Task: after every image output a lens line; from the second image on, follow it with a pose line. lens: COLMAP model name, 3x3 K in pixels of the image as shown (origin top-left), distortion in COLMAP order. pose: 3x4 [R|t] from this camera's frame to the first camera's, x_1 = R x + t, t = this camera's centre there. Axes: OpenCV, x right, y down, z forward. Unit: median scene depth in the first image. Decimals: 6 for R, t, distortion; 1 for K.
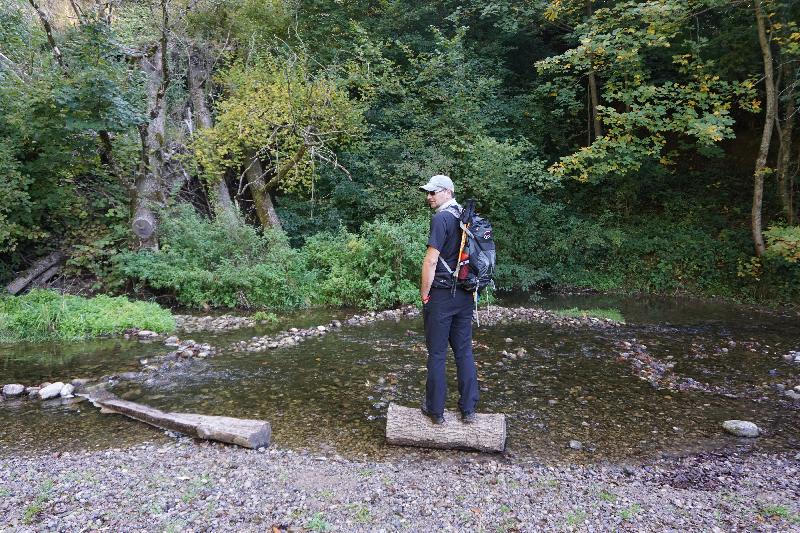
lens RADIAL K [[603.8, 0, 409.5], [0, 603.8, 263.0], [0, 0, 1]] dist [-0.033948, 0.028481]
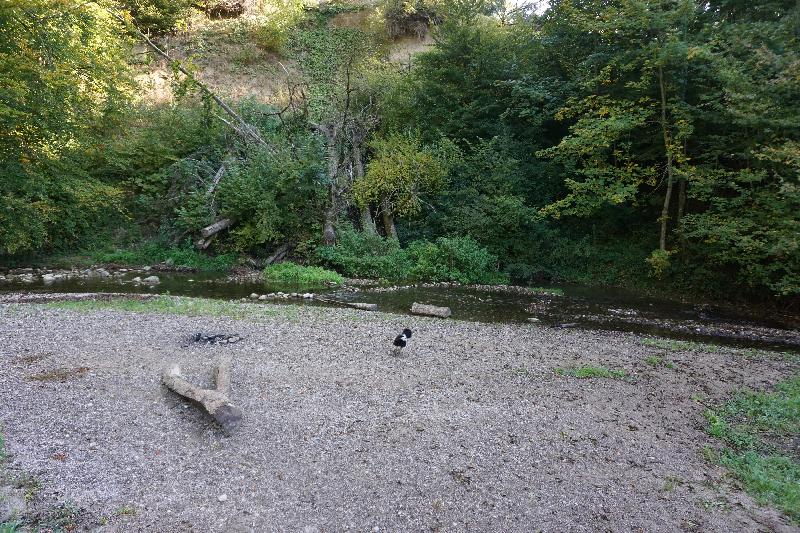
lens RADIAL K [[536.4, 0, 403.1], [0, 536.4, 262.8], [0, 0, 1]] dist [-0.053108, 0.037446]
pose [[0.972411, 0.055224, -0.226641, 0.221394], [-0.053642, 0.998474, 0.013139, -0.001884], [0.227021, -0.000619, 0.973890, -0.722988]]
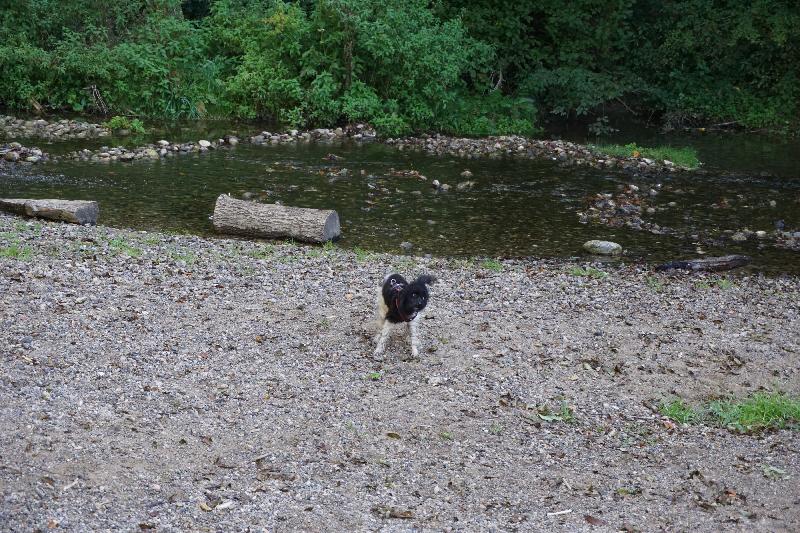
lens RADIAL K [[1695.9, 0, 416.6], [0, 1695.9, 217.0], [0, 0, 1]] dist [0.018753, 0.000000]
pose [[0.992703, 0.063459, -0.102539, 0.231070], [-0.053885, 0.994151, 0.093591, 0.000324], [0.107879, -0.087383, 0.990316, -0.685432]]
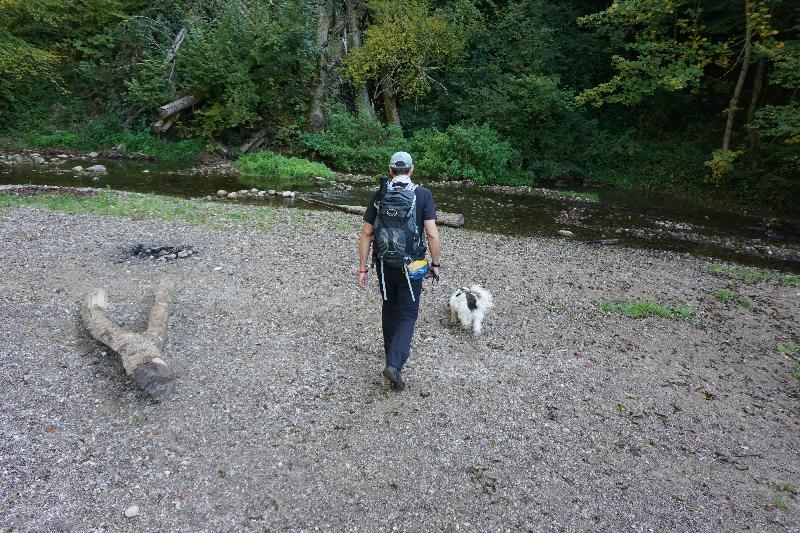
lens RADIAL K [[603.8, 0, 405.0], [0, 603.8, 262.9], [0, 0, 1]] dist [-0.033948, 0.028481]
pose [[0.970185, 0.121166, -0.209906, 0.196113], [-0.081098, 0.978437, 0.189959, -0.004980], [0.228396, -0.167272, 0.959091, -0.621120]]
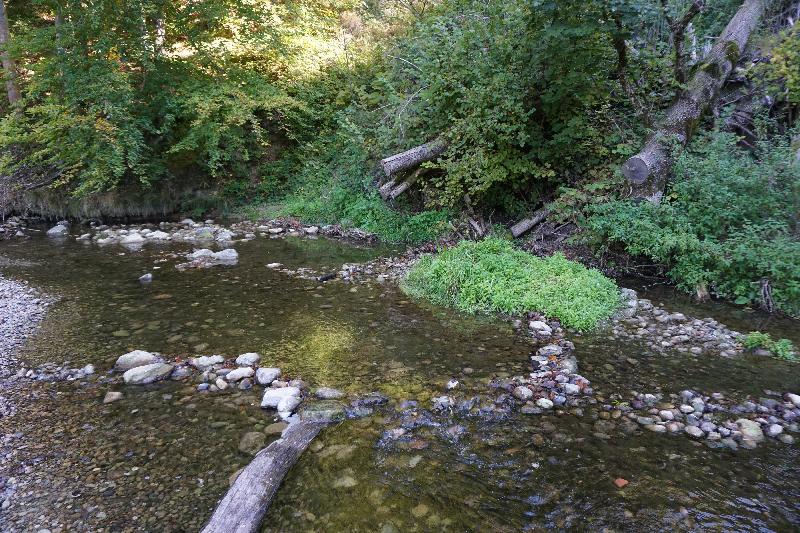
lens RADIAL K [[536.4, 0, 398.0], [0, 536.4, 265.8], [0, 0, 1]] dist [-0.053108, 0.037446]
pose [[0.476002, 0.178068, -0.861228, -0.005037], [-0.068409, 0.983817, 0.165605, -0.029595], [0.876779, -0.019912, 0.480480, 0.427497]]
